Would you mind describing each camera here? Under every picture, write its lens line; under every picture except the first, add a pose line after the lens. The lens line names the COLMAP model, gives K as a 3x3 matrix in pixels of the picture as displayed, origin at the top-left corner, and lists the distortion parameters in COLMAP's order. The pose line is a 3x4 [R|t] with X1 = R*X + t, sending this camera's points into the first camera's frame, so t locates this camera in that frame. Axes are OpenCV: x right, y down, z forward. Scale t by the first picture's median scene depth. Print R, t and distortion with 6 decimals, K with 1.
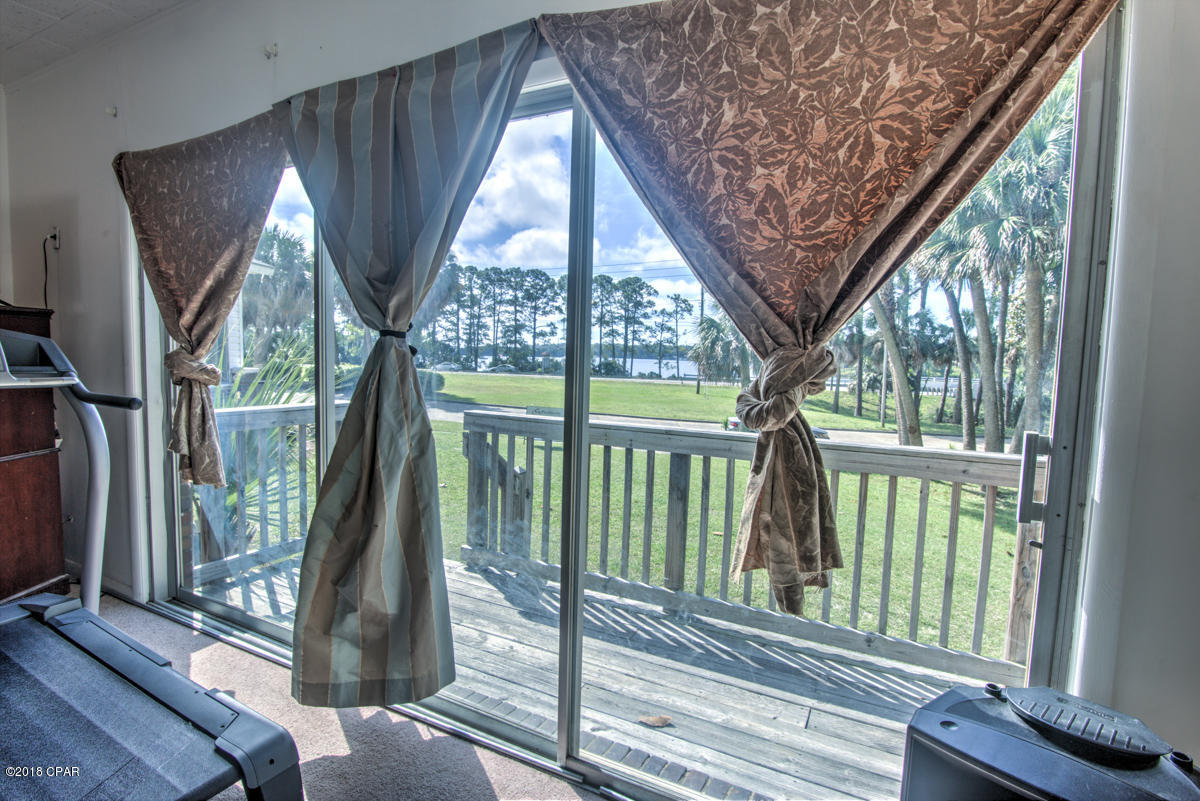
lens RADIAL K [[584.7, 0, 597.8], [0, 584.7, 398.6], [0, 0, 1]] dist [-0.019341, -0.000544]
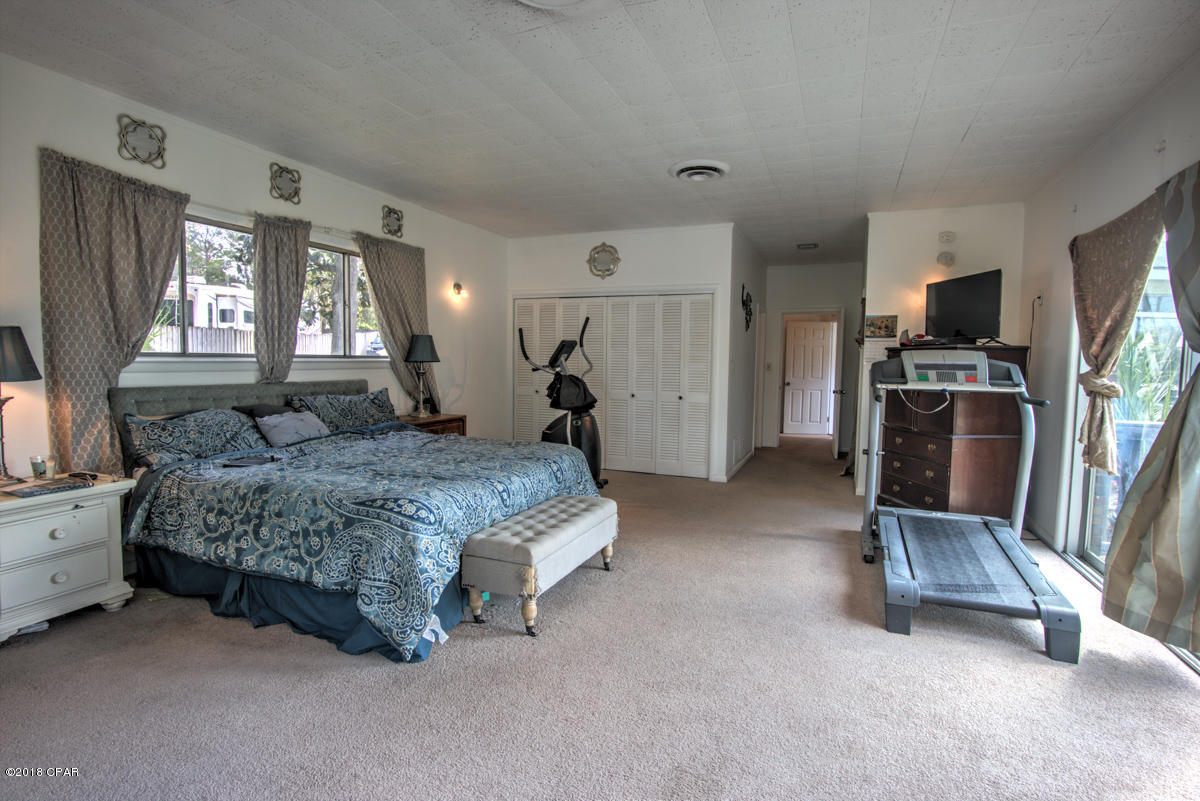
lens RADIAL K [[584.7, 0, 597.8], [0, 584.7, 398.6], [0, 0, 1]] dist [-0.019341, -0.000544]
pose [[0.078207, 0.039446, -0.996156, 0.628725], [-0.090347, 0.995386, 0.032323, 0.048839], [0.992835, 0.087472, 0.081410, -0.328681]]
